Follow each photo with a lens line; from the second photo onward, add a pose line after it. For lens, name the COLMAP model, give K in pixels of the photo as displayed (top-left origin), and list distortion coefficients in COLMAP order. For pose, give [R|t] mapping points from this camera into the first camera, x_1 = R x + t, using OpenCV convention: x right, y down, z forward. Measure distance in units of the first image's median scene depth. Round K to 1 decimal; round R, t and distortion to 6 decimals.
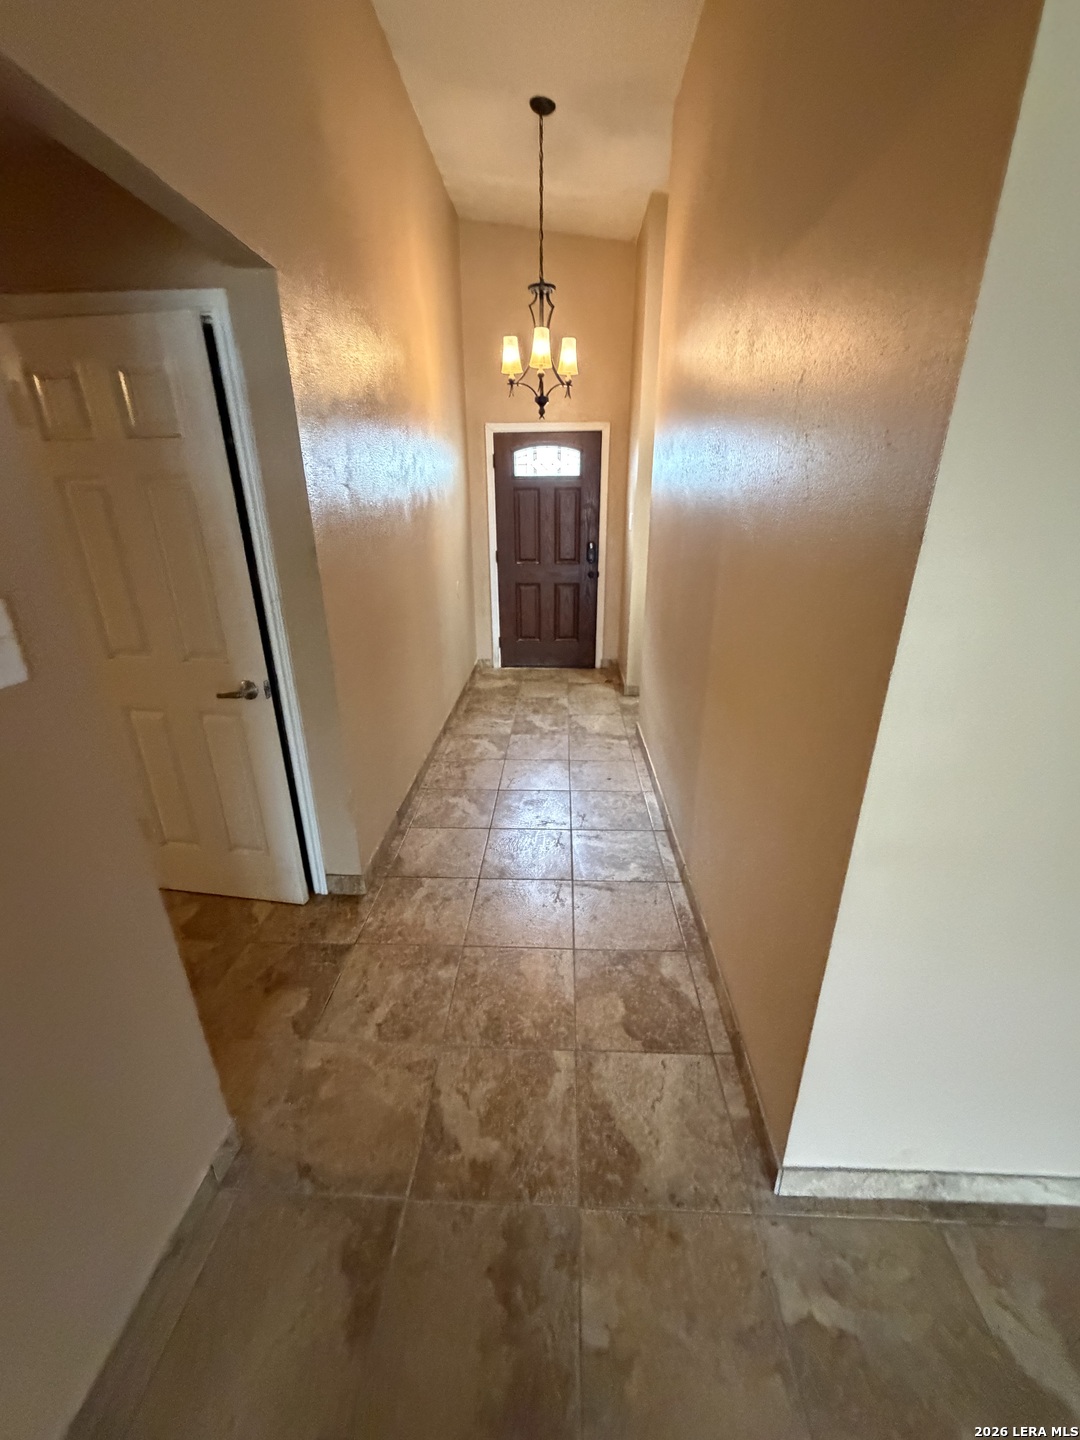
lens RADIAL K [[572.9, 0, 537.7], [0, 572.9, 714.5], [0, 0, 1]] dist [-0.001598, -0.000138]
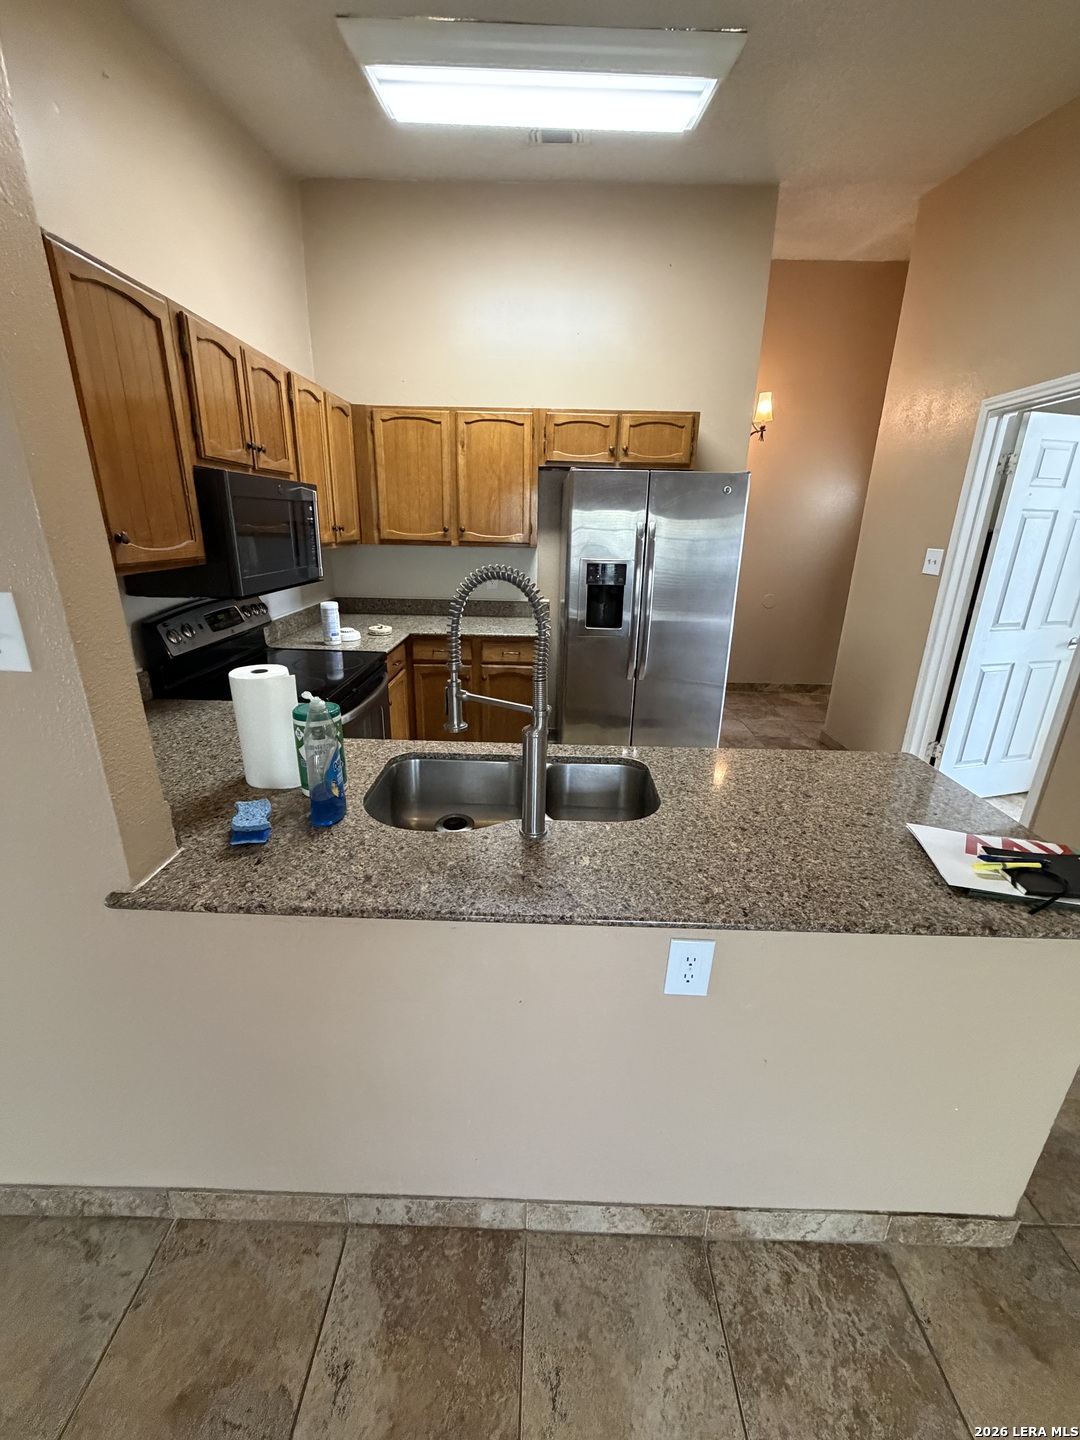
lens RADIAL K [[572.9, 0, 537.7], [0, 572.9, 714.5], [0, 0, 1]] dist [-0.001598, -0.000138]
pose [[0.024325, 0.329388, -0.943881, 1.018575], [-0.376323, 0.877729, 0.296604, -0.177516], [0.926169, 0.347989, 0.145306, 0.455865]]
